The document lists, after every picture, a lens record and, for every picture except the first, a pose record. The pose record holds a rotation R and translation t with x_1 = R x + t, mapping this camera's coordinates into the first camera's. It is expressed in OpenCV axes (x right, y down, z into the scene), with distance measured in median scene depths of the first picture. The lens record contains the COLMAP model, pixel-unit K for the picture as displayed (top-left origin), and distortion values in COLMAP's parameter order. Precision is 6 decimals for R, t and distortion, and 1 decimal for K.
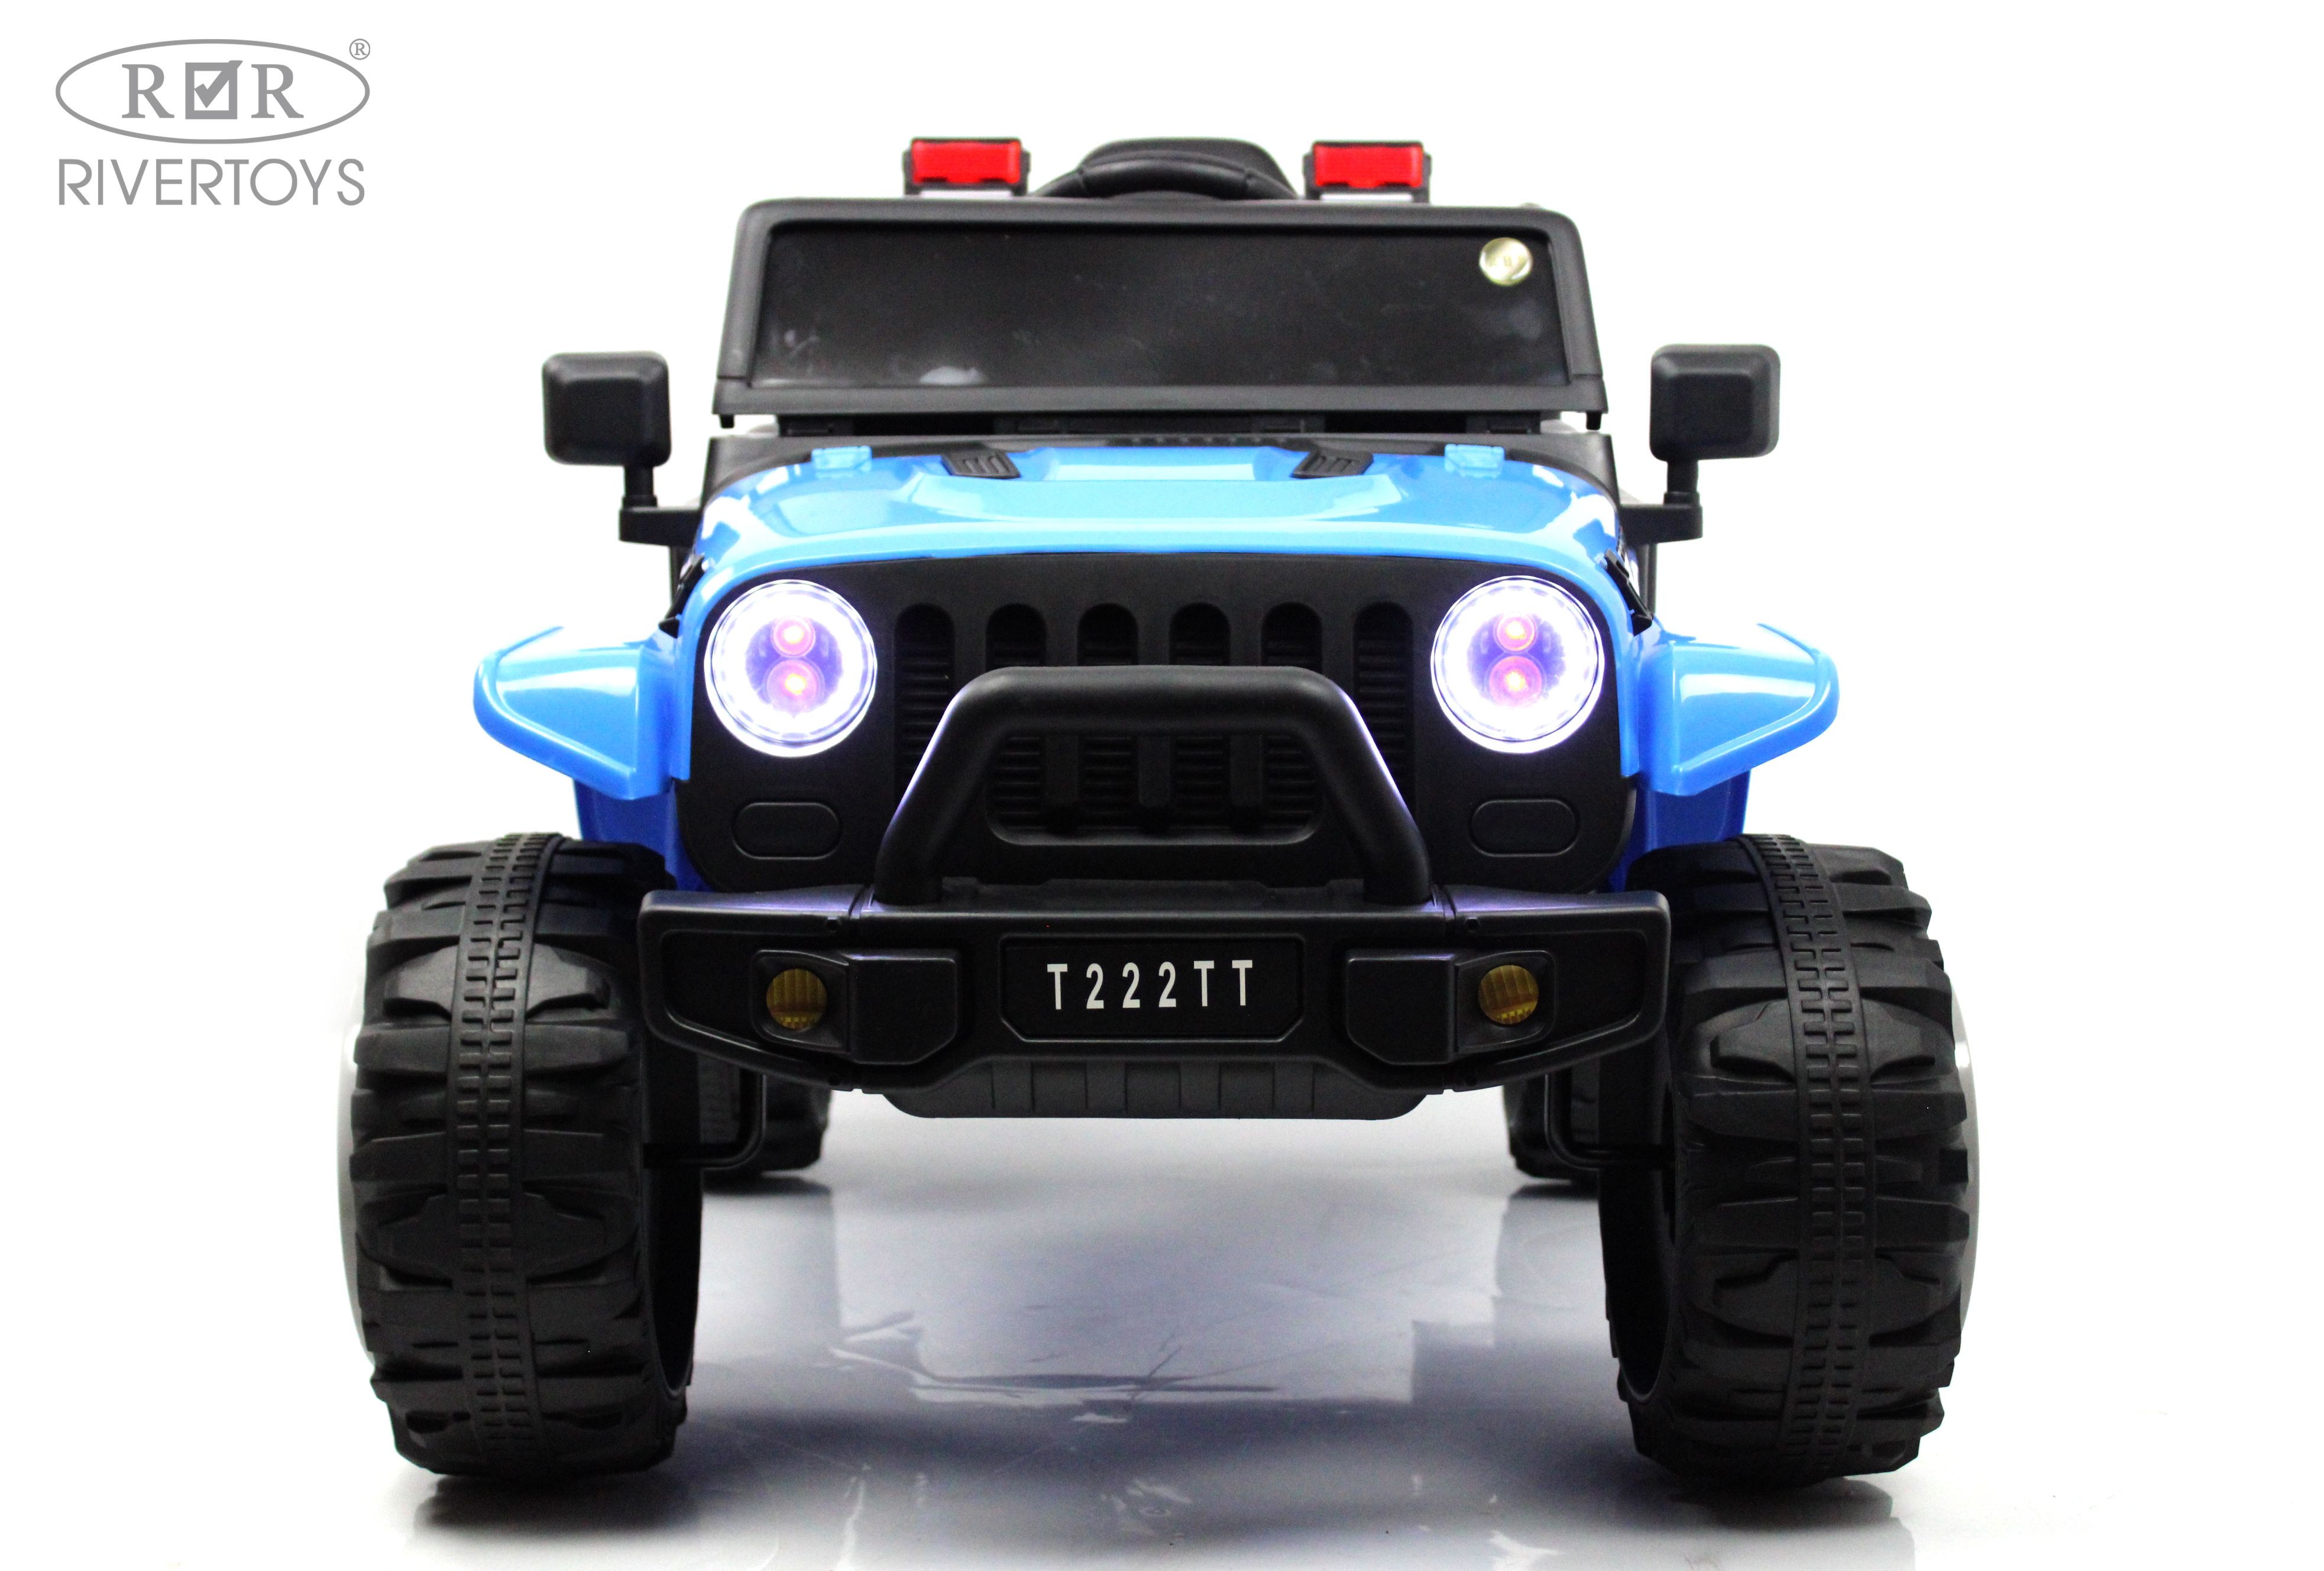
lens RADIAL K [[3740.7, 0, 1155.2], [0, 3740.7, 789.7], [0, 0, 1]] dist [0.015692, 0.000000]
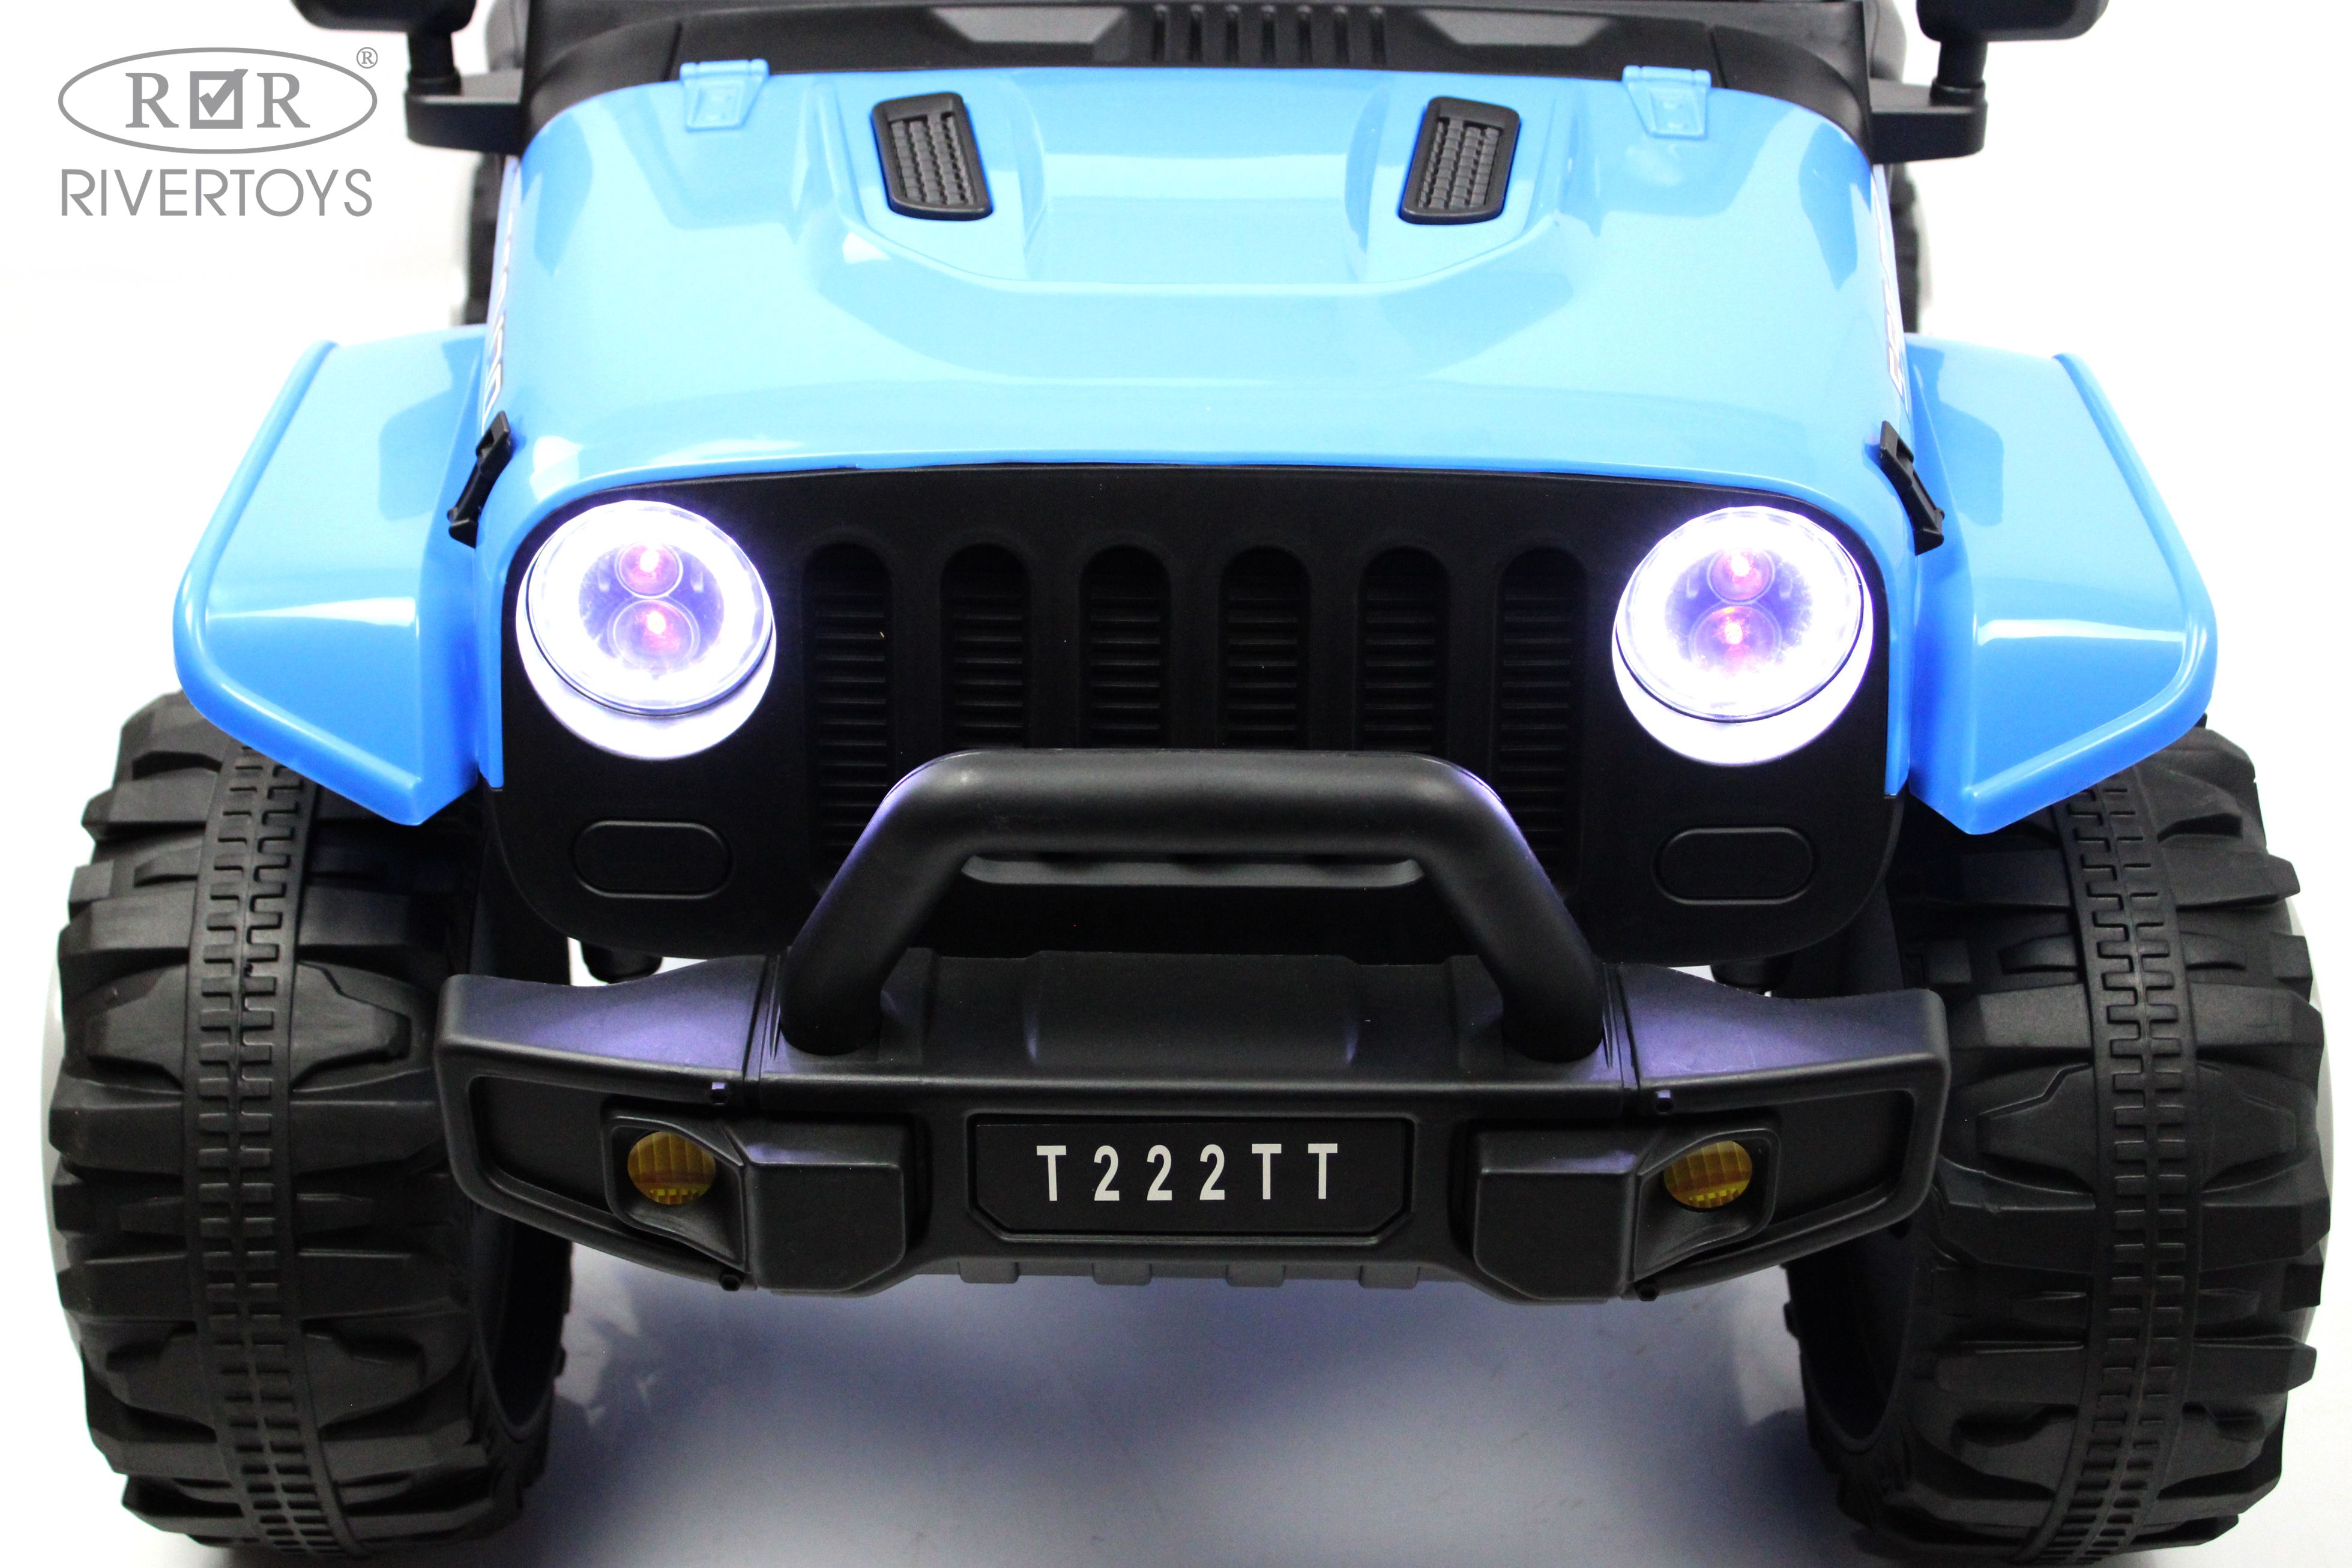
lens RADIAL K [[3785.3, 0, 1195.6], [0, 3785.3, 798.7], [0, 0, 1]] dist [0.015692, 0.000000]
pose [[0.999897, 0.005105, 0.013445, -0.008947], [-0.009804, 0.925960, 0.377494, -0.256824], [-0.010523, -0.377586, 0.925915, 0.364304]]
